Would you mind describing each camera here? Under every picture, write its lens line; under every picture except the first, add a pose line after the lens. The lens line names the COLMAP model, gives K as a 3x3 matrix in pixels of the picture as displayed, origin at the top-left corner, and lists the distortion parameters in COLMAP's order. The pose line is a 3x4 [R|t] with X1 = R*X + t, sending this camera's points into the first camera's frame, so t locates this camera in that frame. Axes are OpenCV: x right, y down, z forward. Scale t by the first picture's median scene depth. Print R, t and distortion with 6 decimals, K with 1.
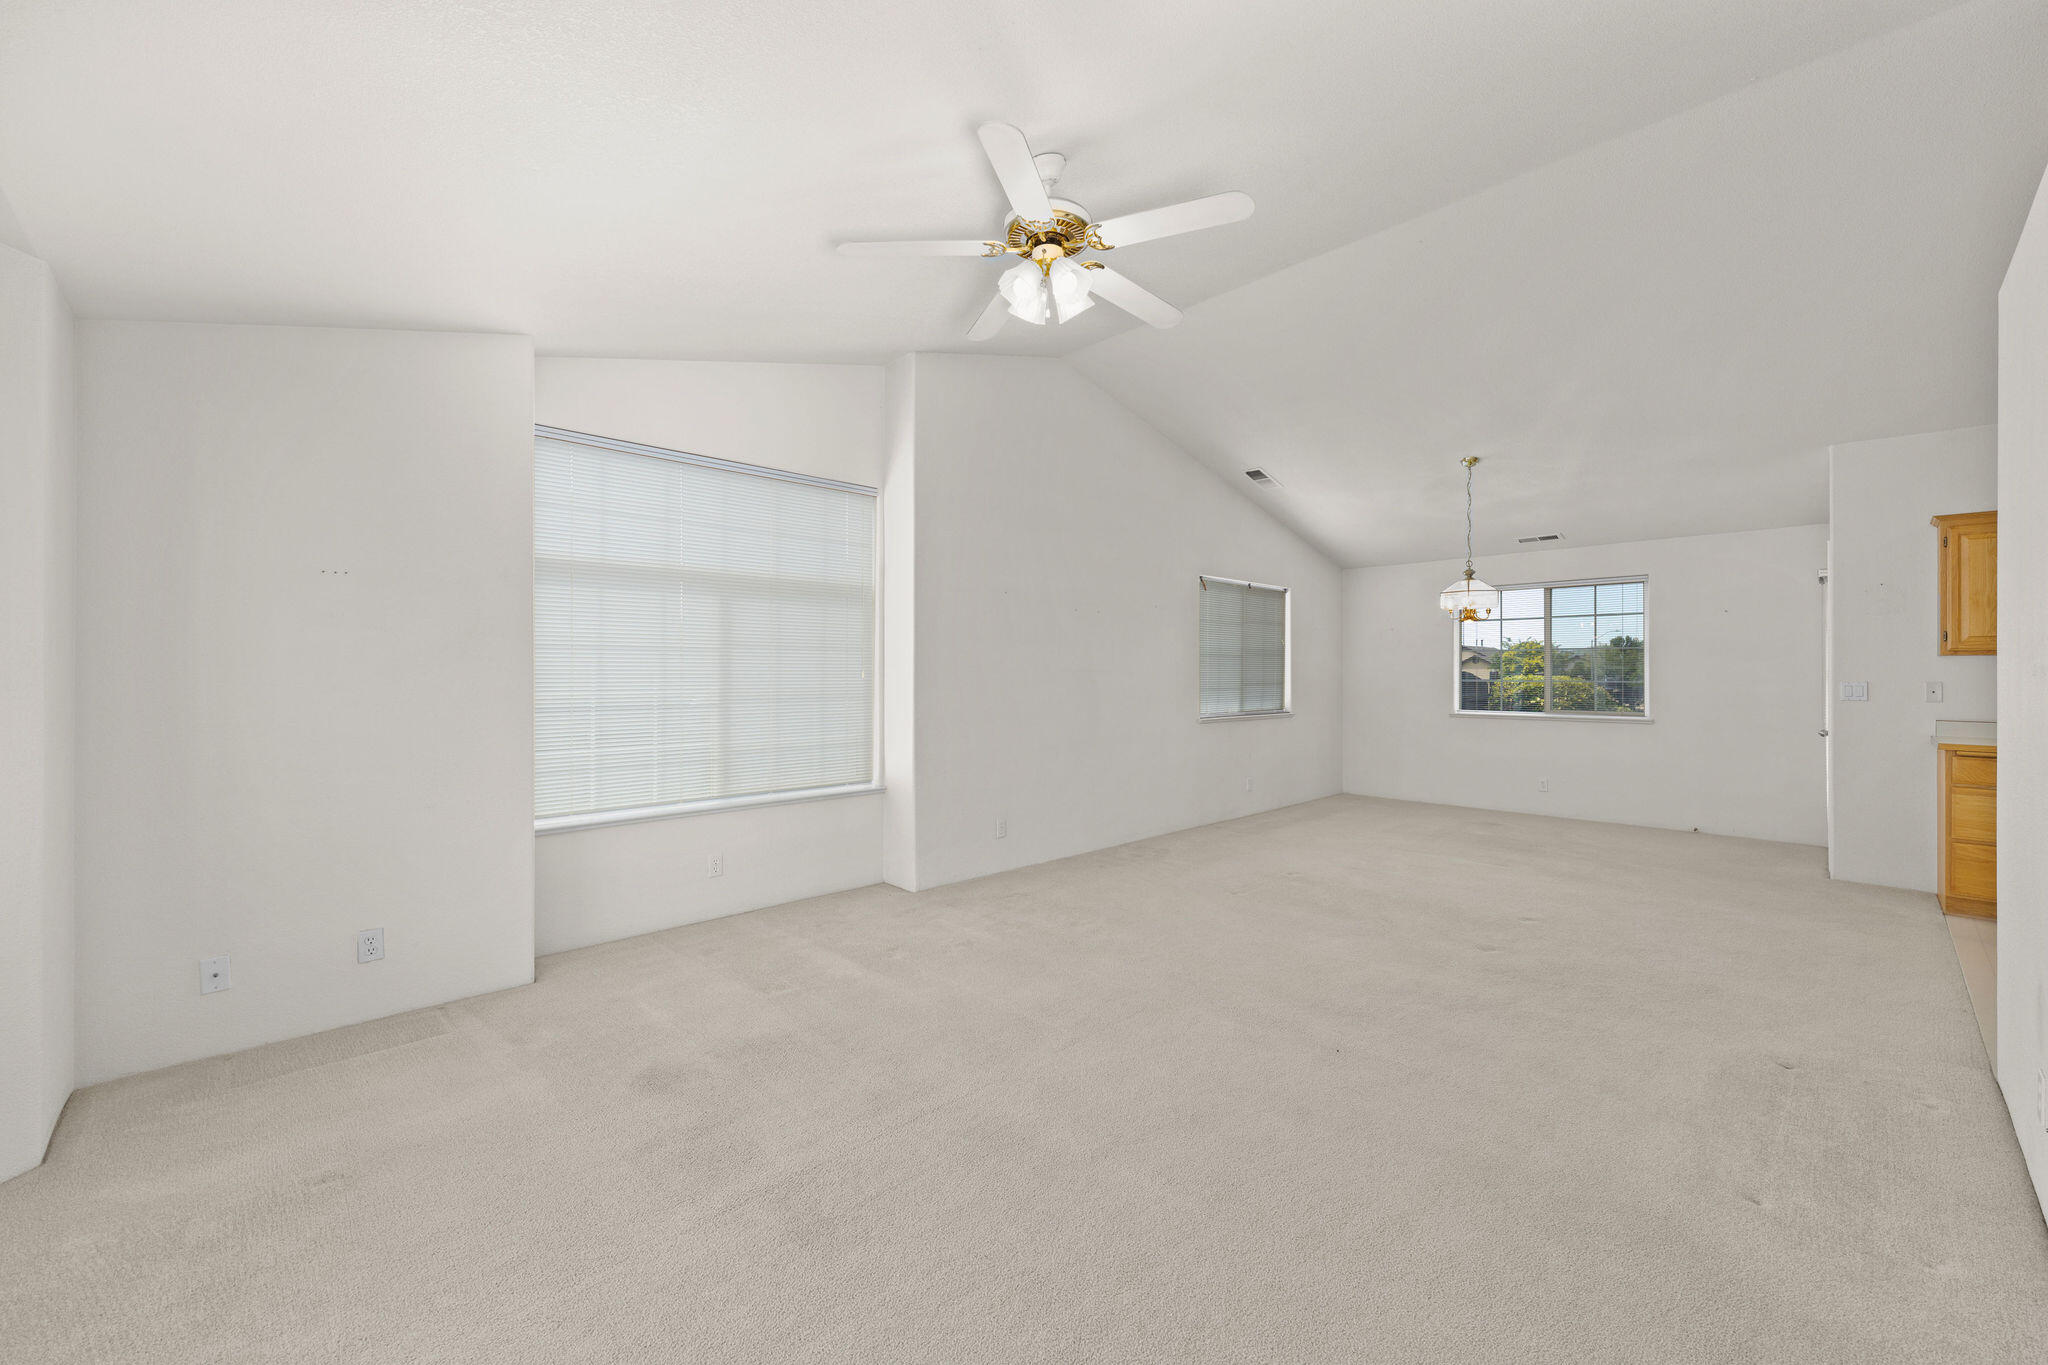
lens RADIAL K [[778.5, 0, 1039.2], [0, 778.5, 668.3], [0, 0, 1]] dist [-0.000006, -0.000319]
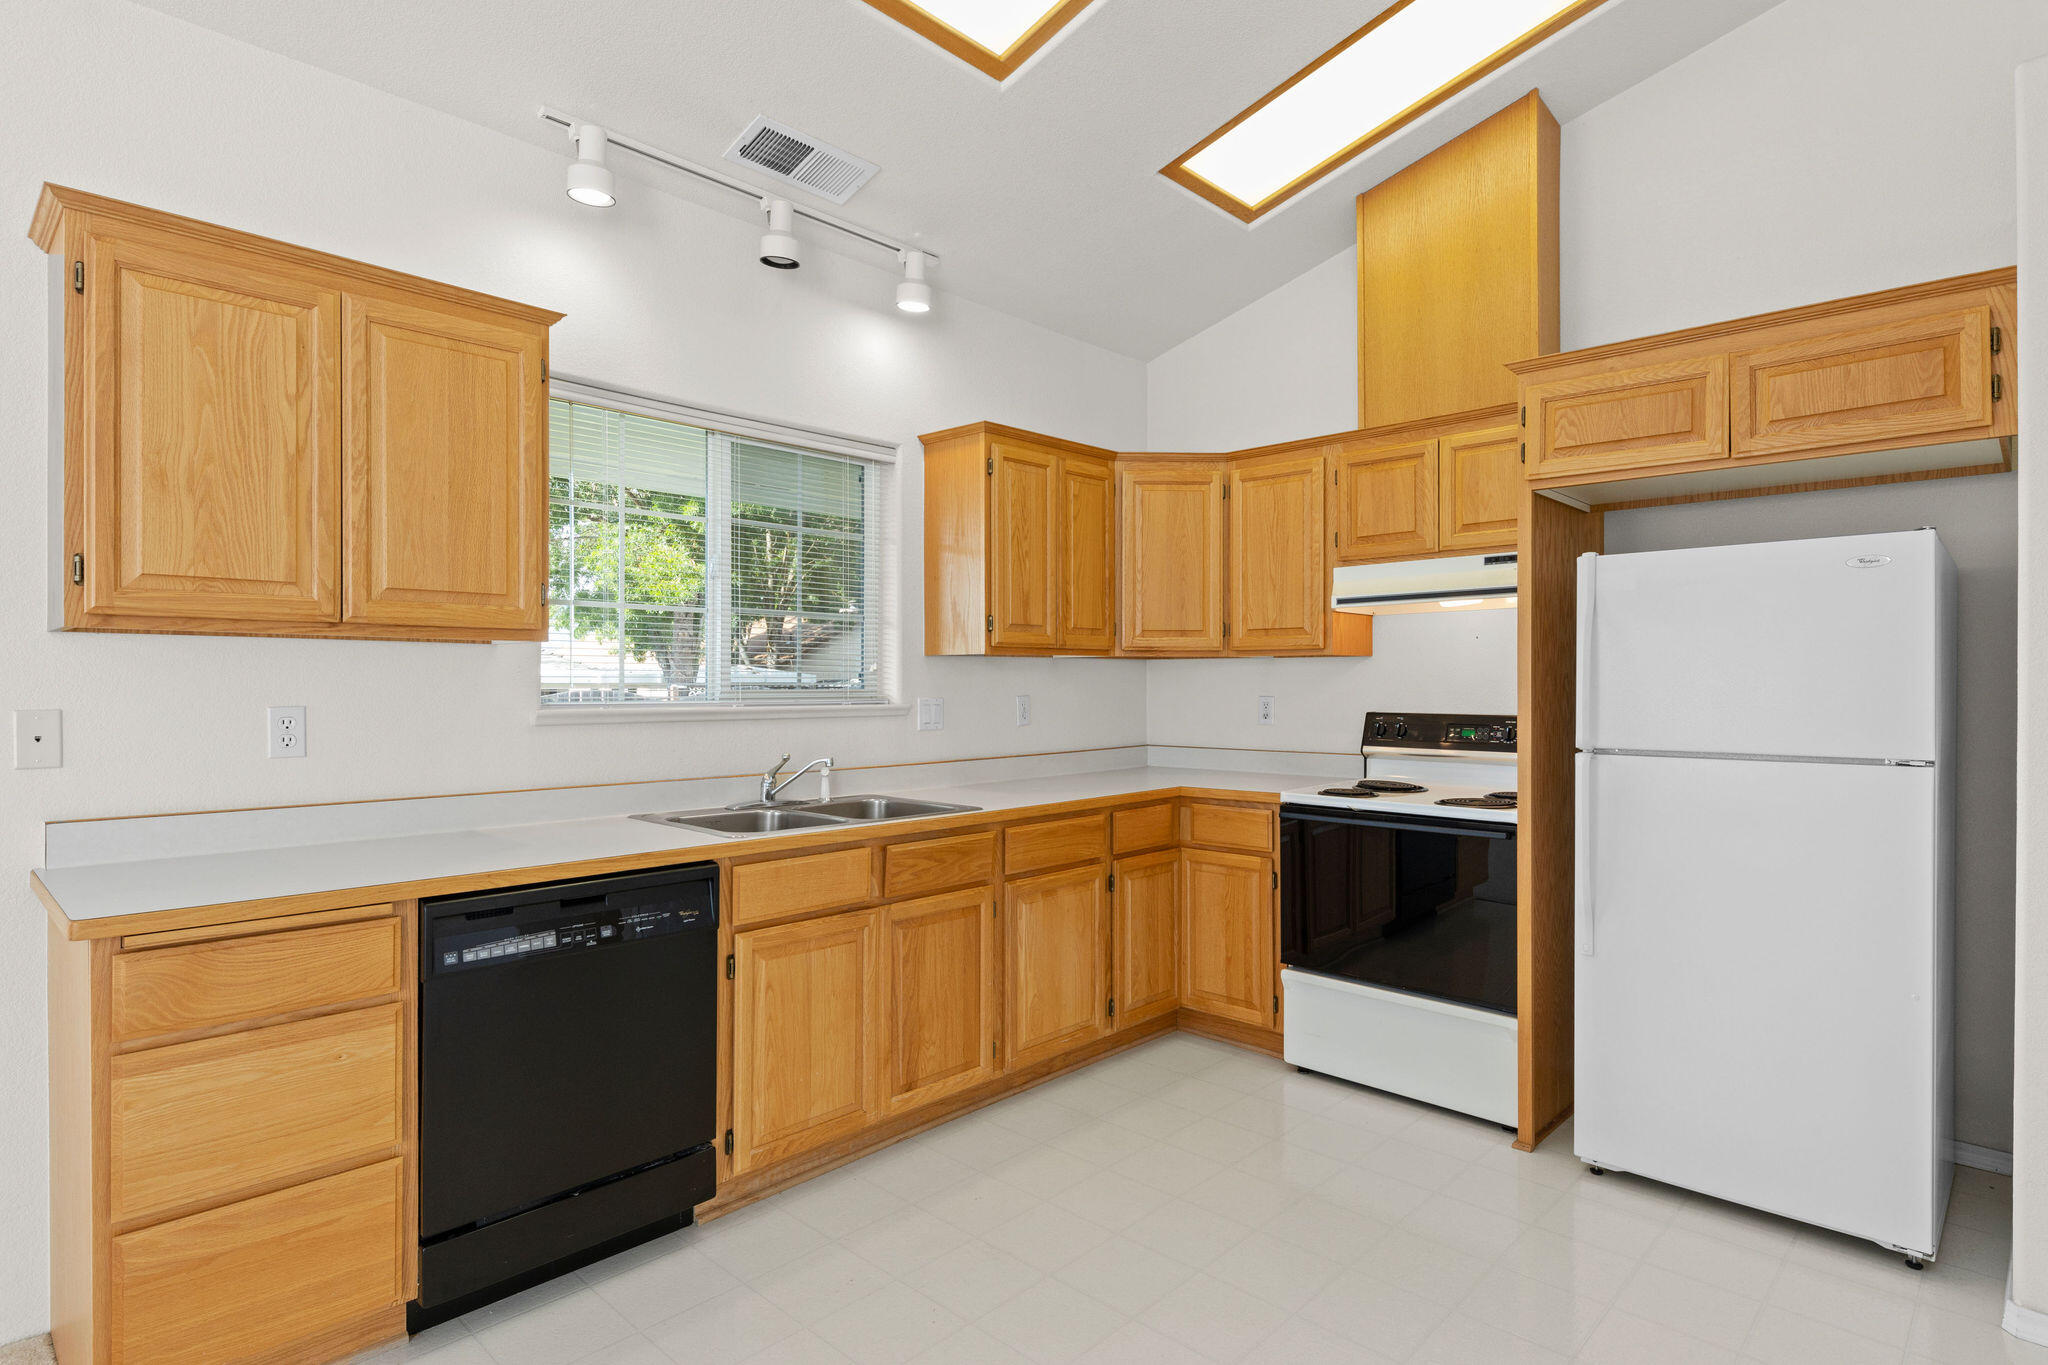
lens RADIAL K [[1068.7, 0, 1043.3], [0, 1068.7, 687.5], [0, 0, 1]] dist [0.001400, 0.001101]
pose [[-0.064568, -0.006032, 0.997895, 0.695439], [-0.003016, 0.999978, 0.005850, 0.004252], [-0.997909, -0.002632, -0.064585, 0.630212]]
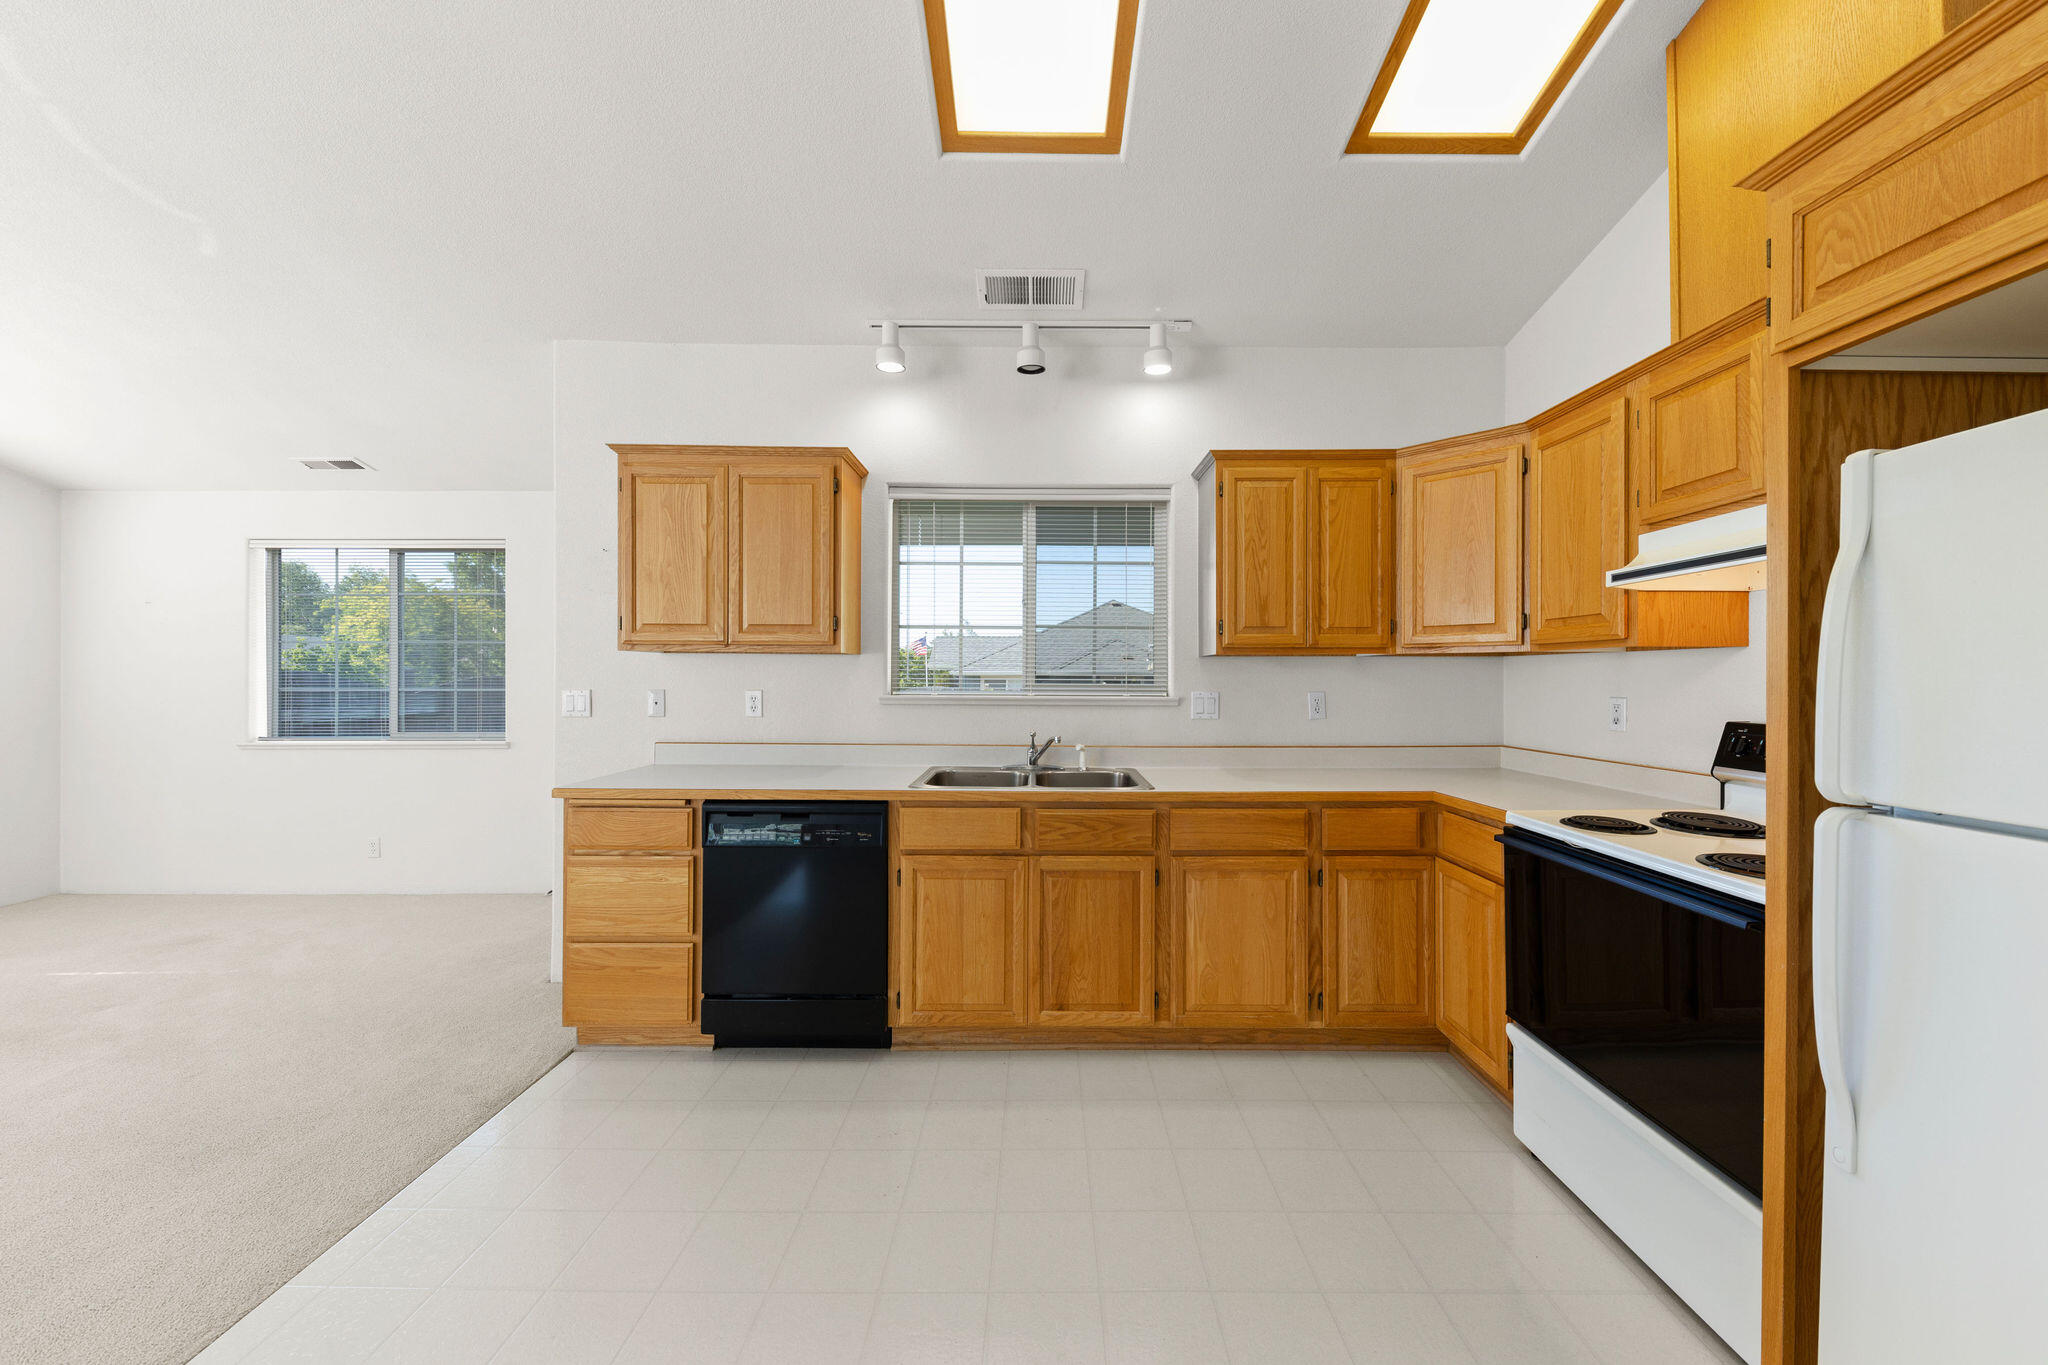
lens RADIAL K [[735.5, 0, 1034.5], [0, 735.5, 678.5], [0, 0, 1]] dist [0.005546, -0.000945]
pose [[0.686213, 0.000578, 0.727401, 0.944973], [-0.004938, 0.999980, 0.003865, 0.002794], [-0.727384, -0.006244, 0.686202, 0.290167]]
